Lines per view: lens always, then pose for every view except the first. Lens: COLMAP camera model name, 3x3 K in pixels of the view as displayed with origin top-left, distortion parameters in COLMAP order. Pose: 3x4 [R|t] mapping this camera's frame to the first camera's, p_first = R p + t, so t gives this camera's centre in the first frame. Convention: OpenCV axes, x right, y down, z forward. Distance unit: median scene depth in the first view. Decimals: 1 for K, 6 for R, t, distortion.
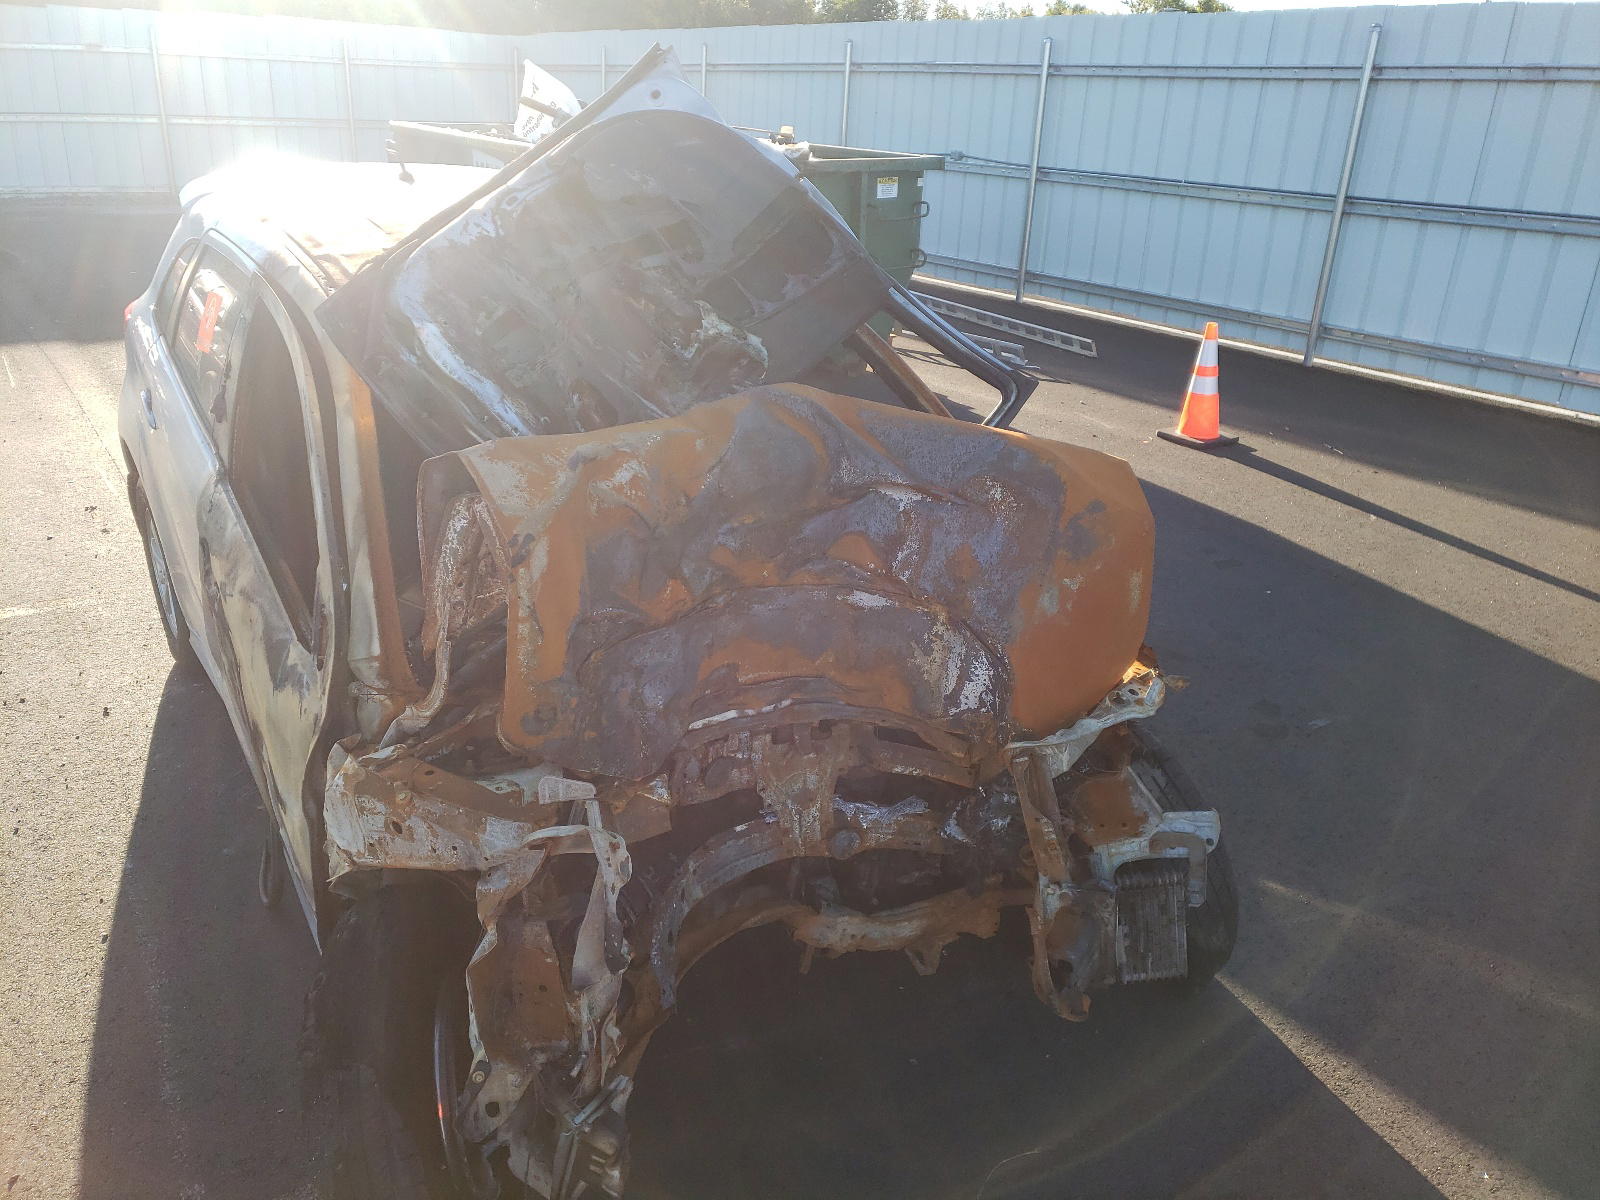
lens RADIAL K [[1199.5, 0, 800.7], [0, 1199.5, 575.7], [0, 0, 1]] dist [0.191496, -0.337925]
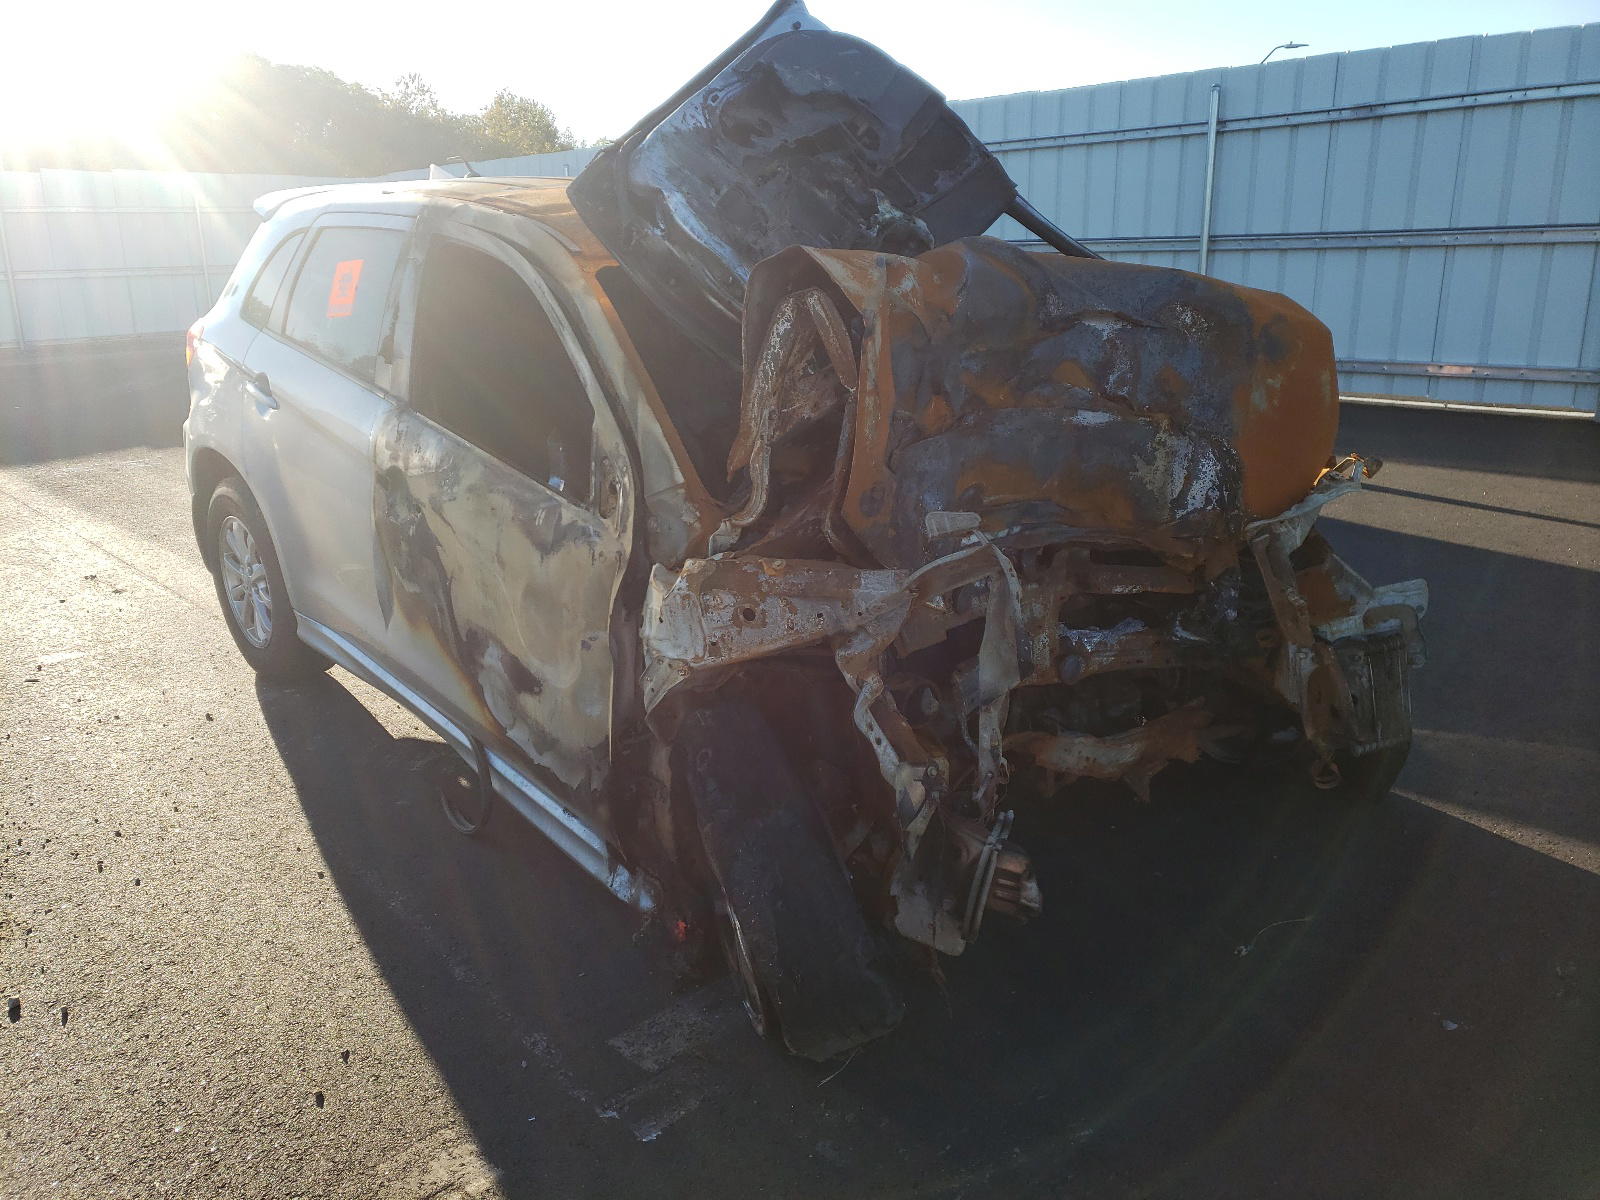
lens RADIAL K [[1209.1, 0, 740.7], [0, 1209.1, 597.9], [0, 0, 1]] dist [0.188143, -0.296895]
pose [[0.988042, -0.093953, 0.122254, -0.401975], [0.107872, 0.987754, -0.112717, 0.267857], [-0.110167, 0.124557, 0.986078, -0.033296]]
